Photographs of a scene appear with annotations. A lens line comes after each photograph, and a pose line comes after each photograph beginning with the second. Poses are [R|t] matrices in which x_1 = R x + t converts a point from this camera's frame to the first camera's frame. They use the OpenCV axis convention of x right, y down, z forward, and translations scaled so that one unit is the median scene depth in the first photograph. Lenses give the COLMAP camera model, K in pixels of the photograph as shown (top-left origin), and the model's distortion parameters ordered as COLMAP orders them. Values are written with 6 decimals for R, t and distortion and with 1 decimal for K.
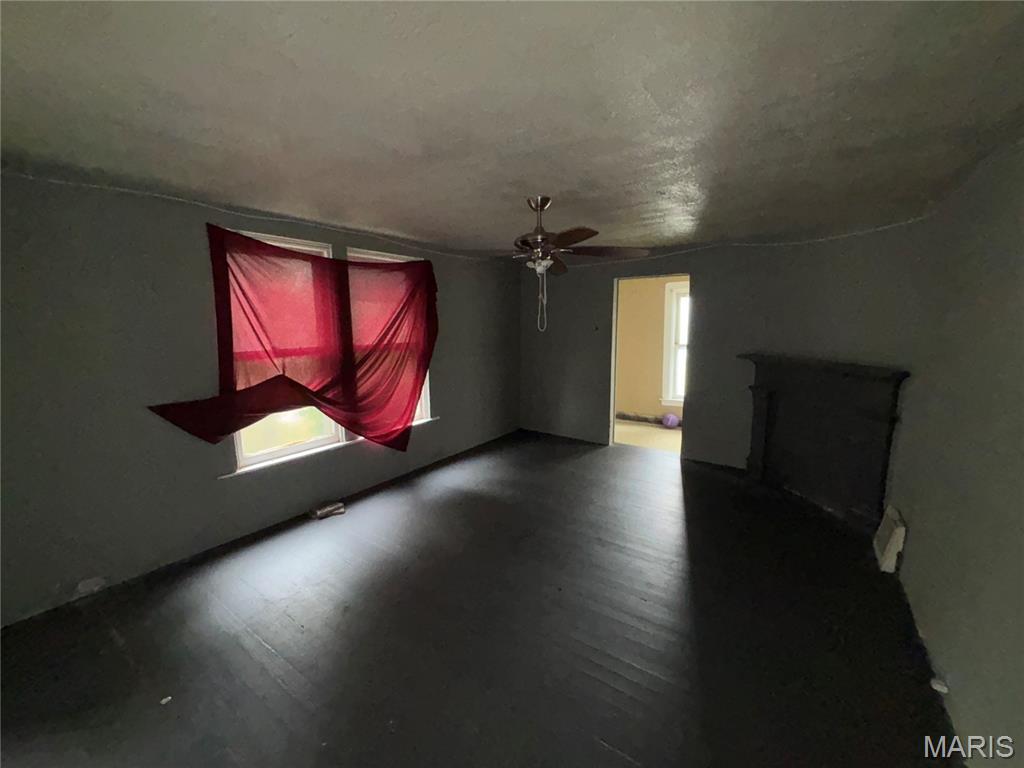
lens RADIAL K [[404.1, 0, 516.3], [0, 404.1, 378.1], [0, 0, 1]] dist [-0.001358, -0.000470]
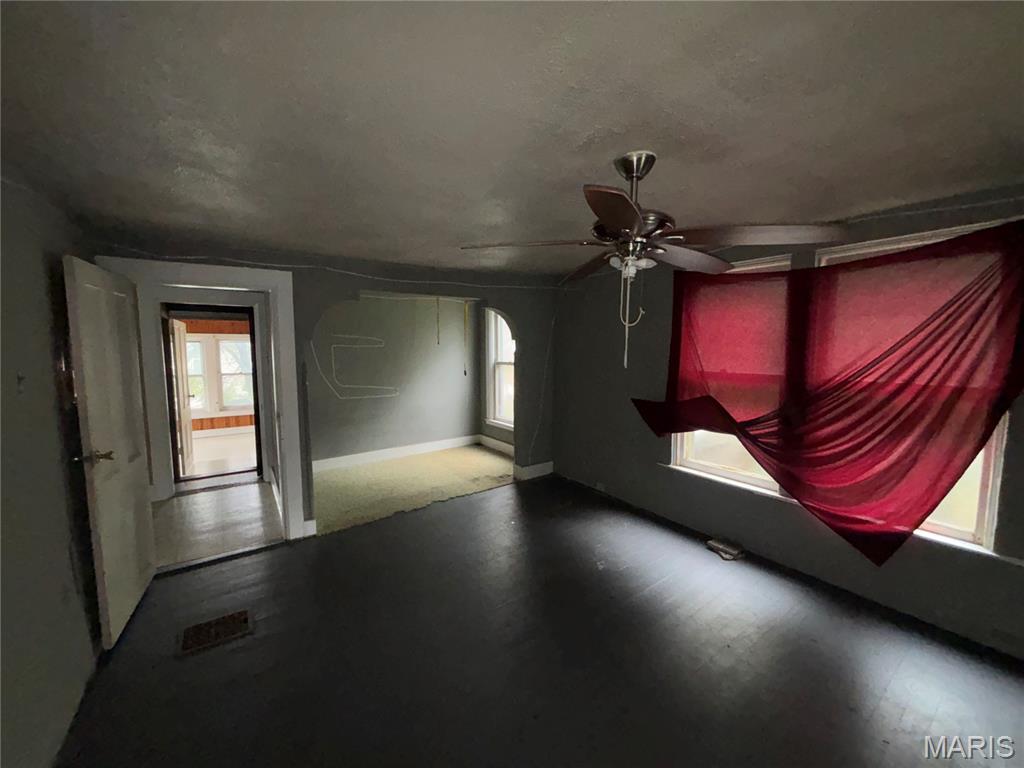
lens RADIAL K [[404.1, 0, 516.6], [0, 404.1, 386.1], [0, 0, 1]] dist [-0.001358, -0.000470]
pose [[-0.327992, 0.094864, -0.939906, 0.501709], [-0.141857, 0.978718, 0.148284, -0.102356], [0.933969, 0.181968, -0.307554, 0.741853]]
